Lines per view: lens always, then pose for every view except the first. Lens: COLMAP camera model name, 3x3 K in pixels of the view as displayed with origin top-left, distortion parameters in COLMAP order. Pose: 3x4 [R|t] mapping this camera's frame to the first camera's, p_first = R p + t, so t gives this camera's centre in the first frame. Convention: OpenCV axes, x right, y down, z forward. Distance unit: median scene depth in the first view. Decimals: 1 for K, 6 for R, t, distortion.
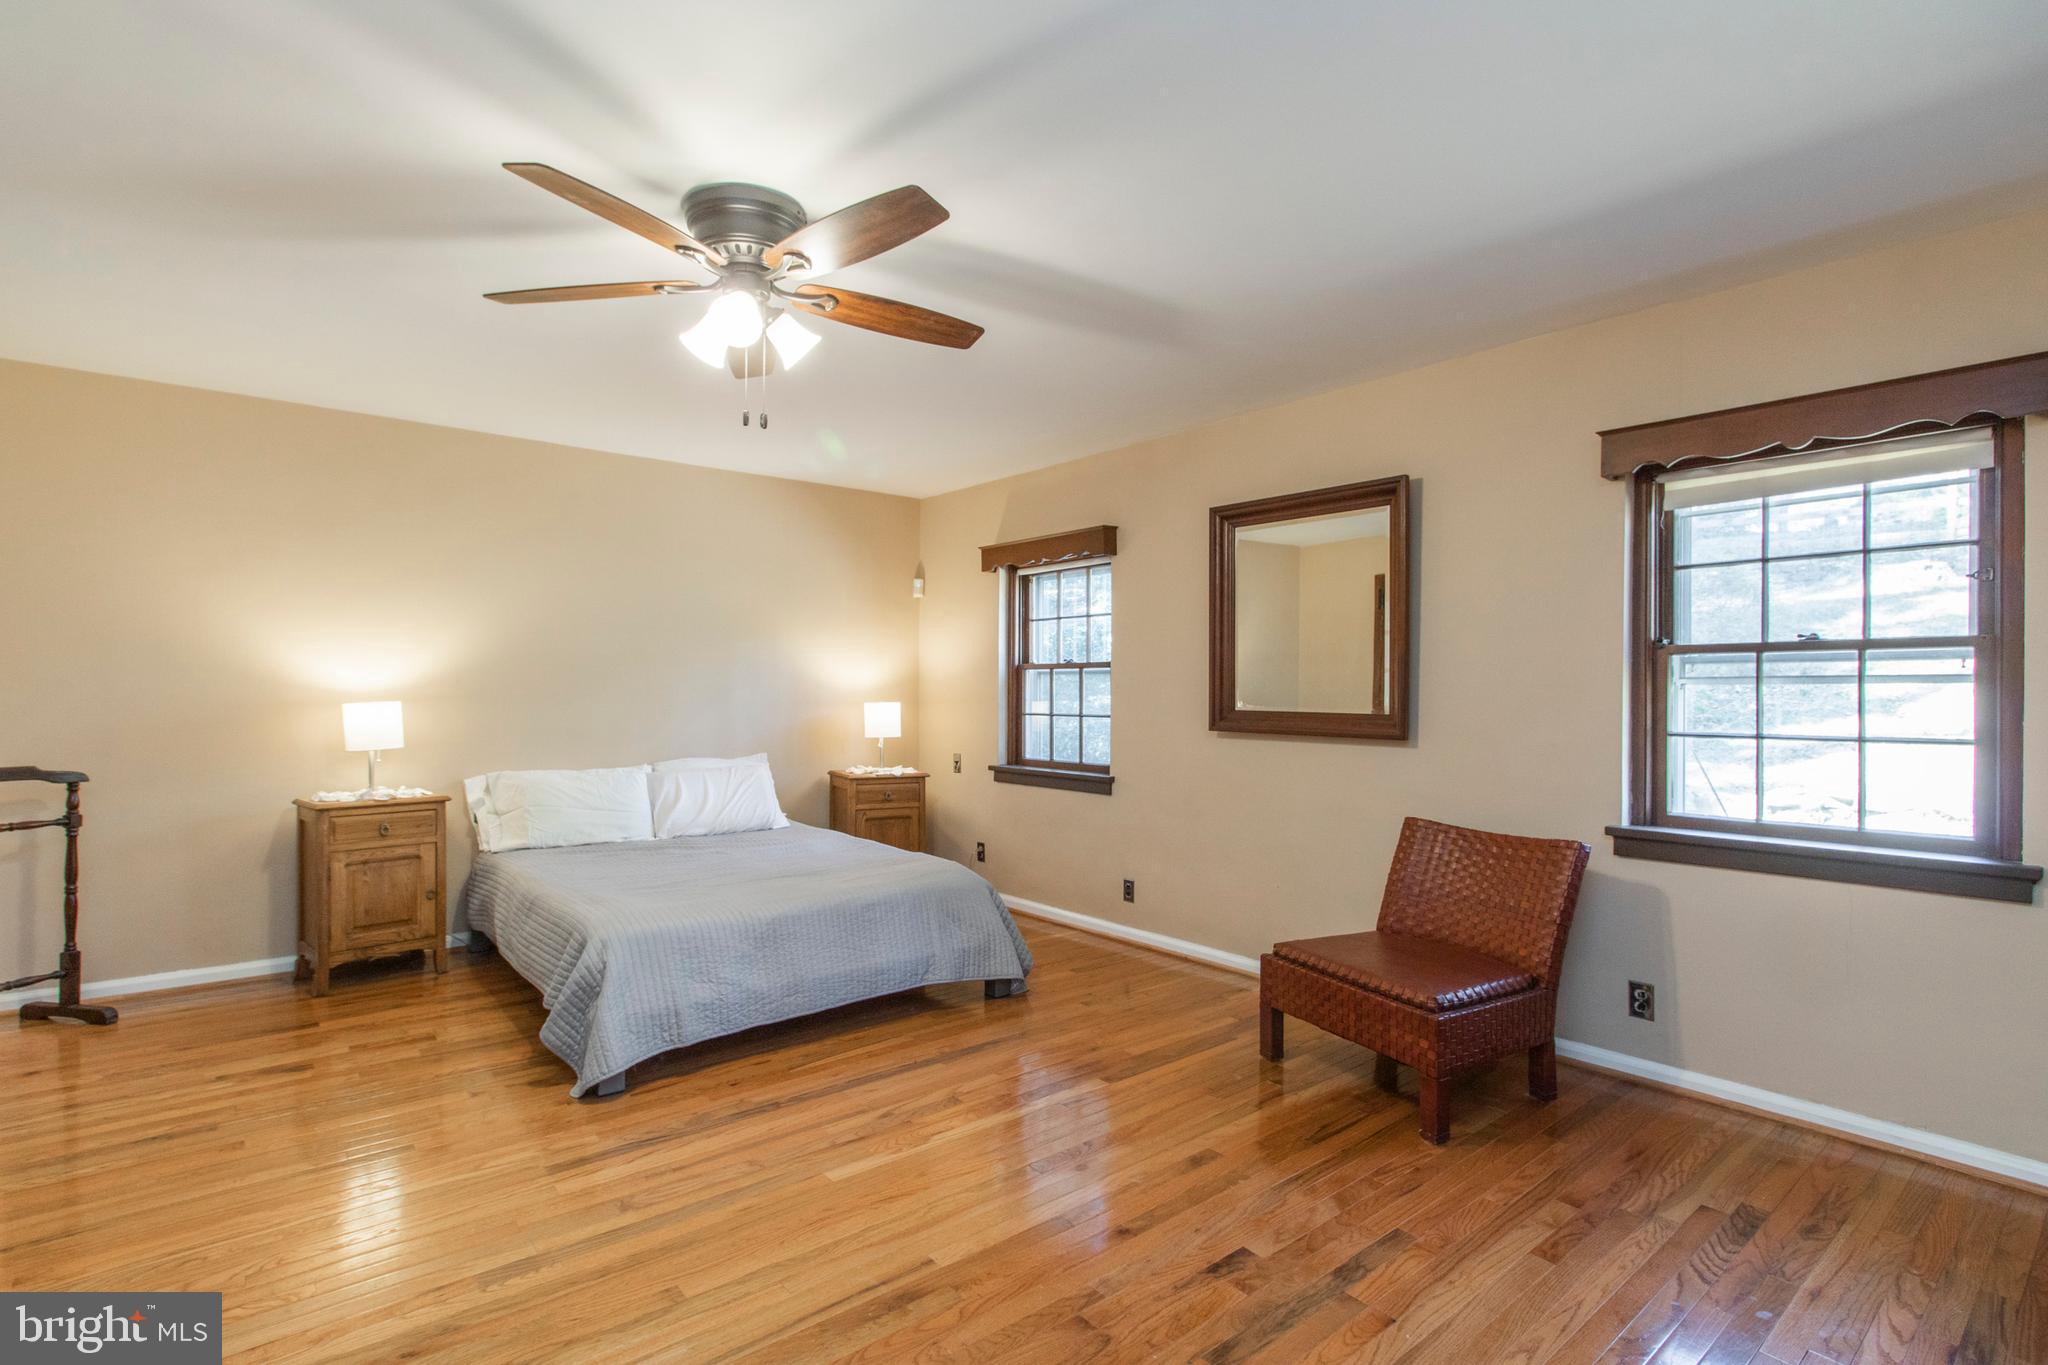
lens RADIAL K [[952.9, 0, 1013.9], [0, 952.9, 693.2], [0, 0, 1]] dist [-0.000212, 0.001073]
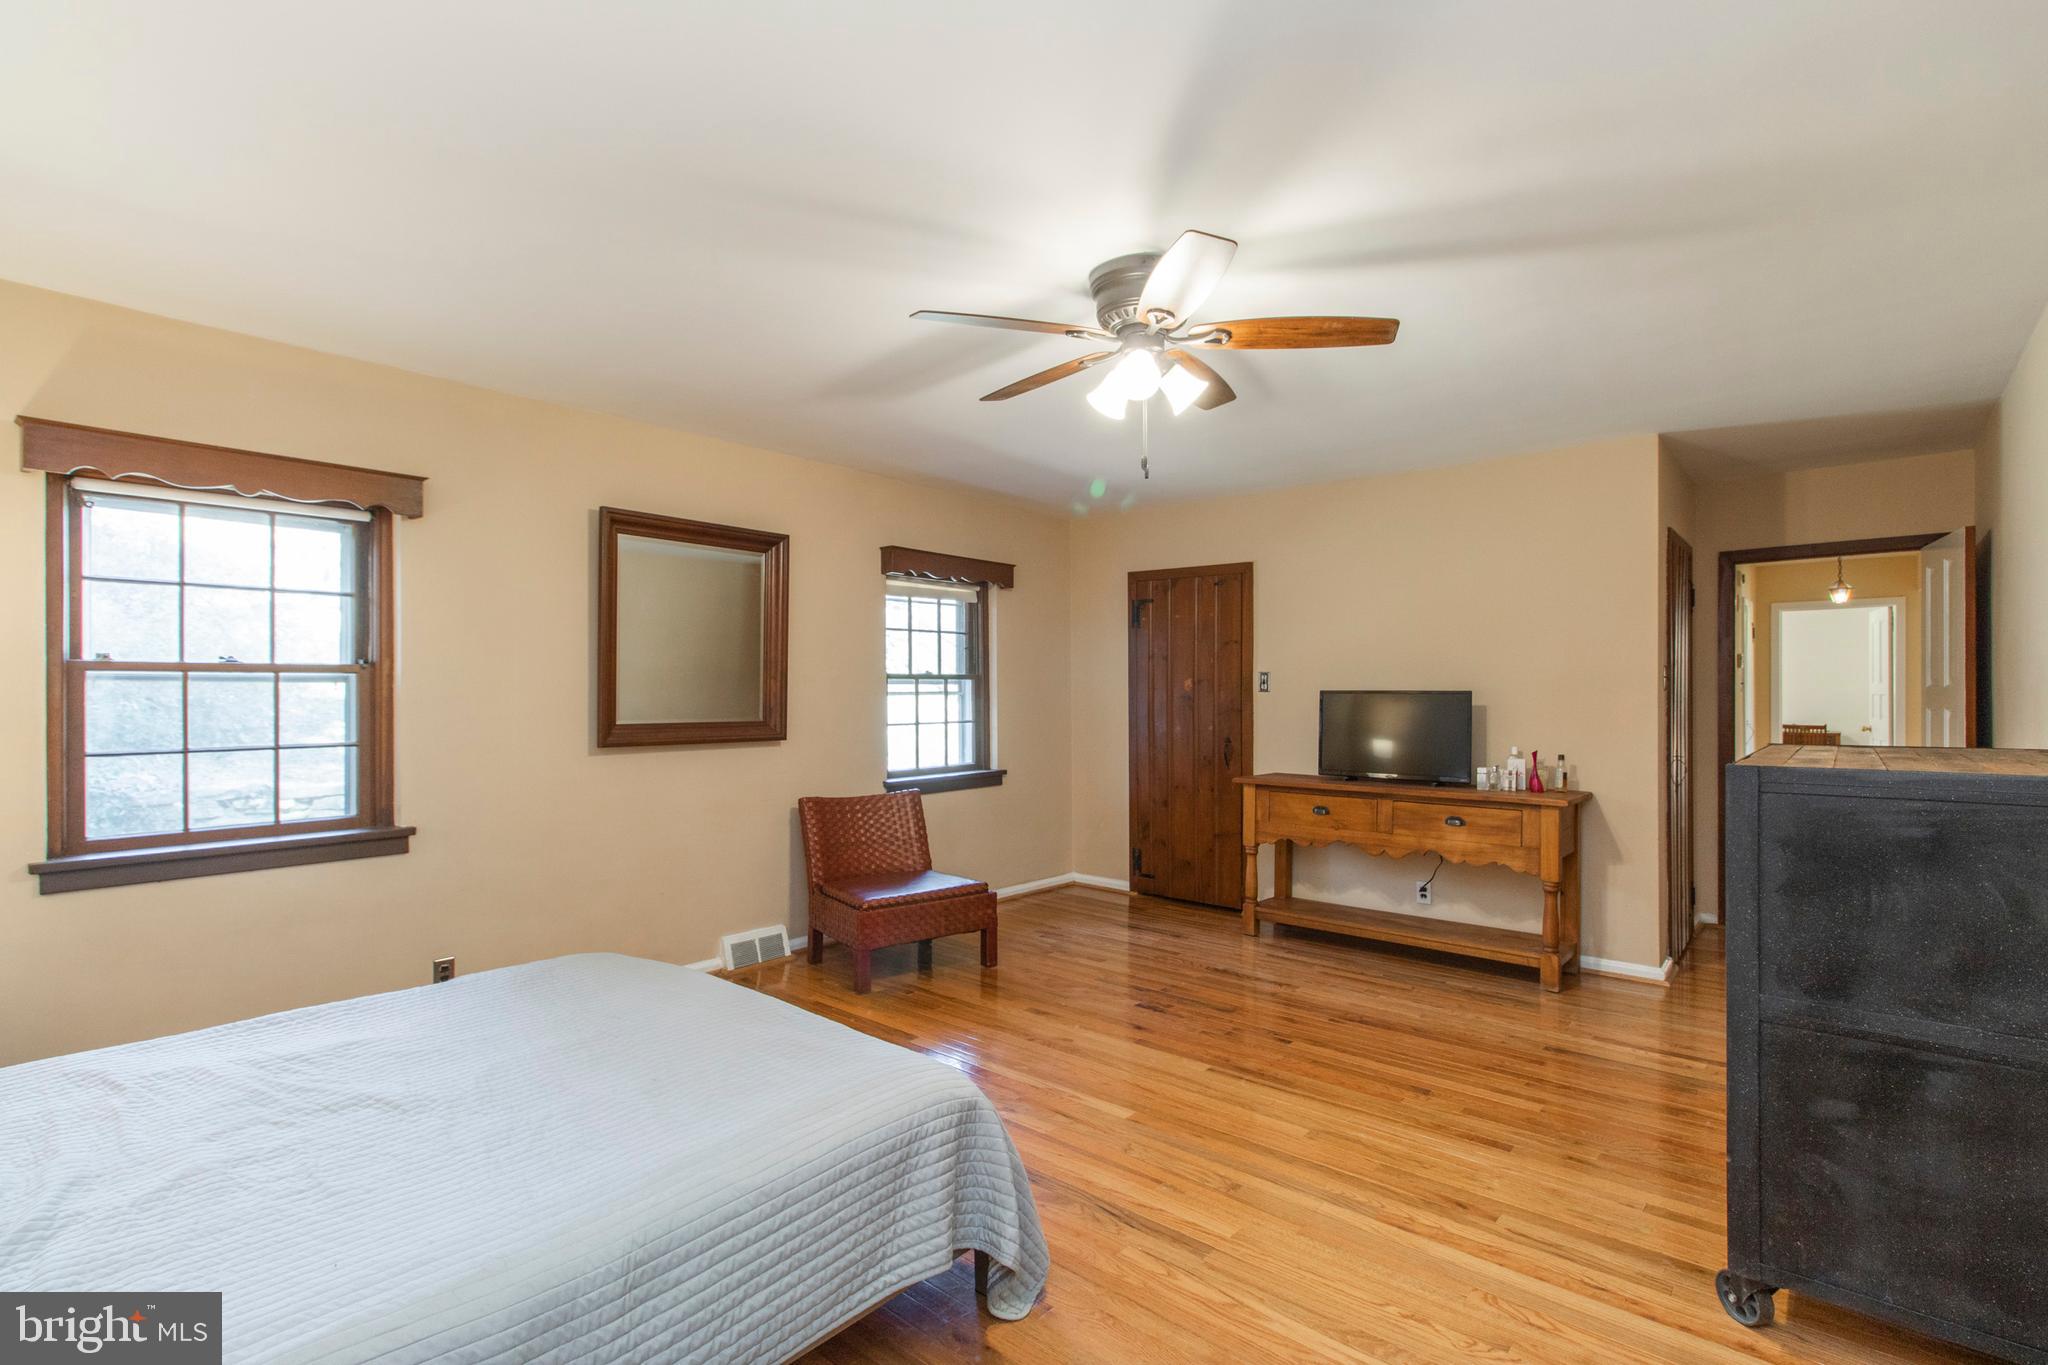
lens RADIAL K [[952.9, 0, 1013.9], [0, 952.9, 693.2], [0, 0, 1]] dist [-0.000212, 0.001073]
pose [[-0.155178, -0.003804, 0.987879, -0.953038], [0.005286, 0.999975, 0.004681, -0.019566], [-0.987872, 0.005948, -0.155154, 0.935481]]
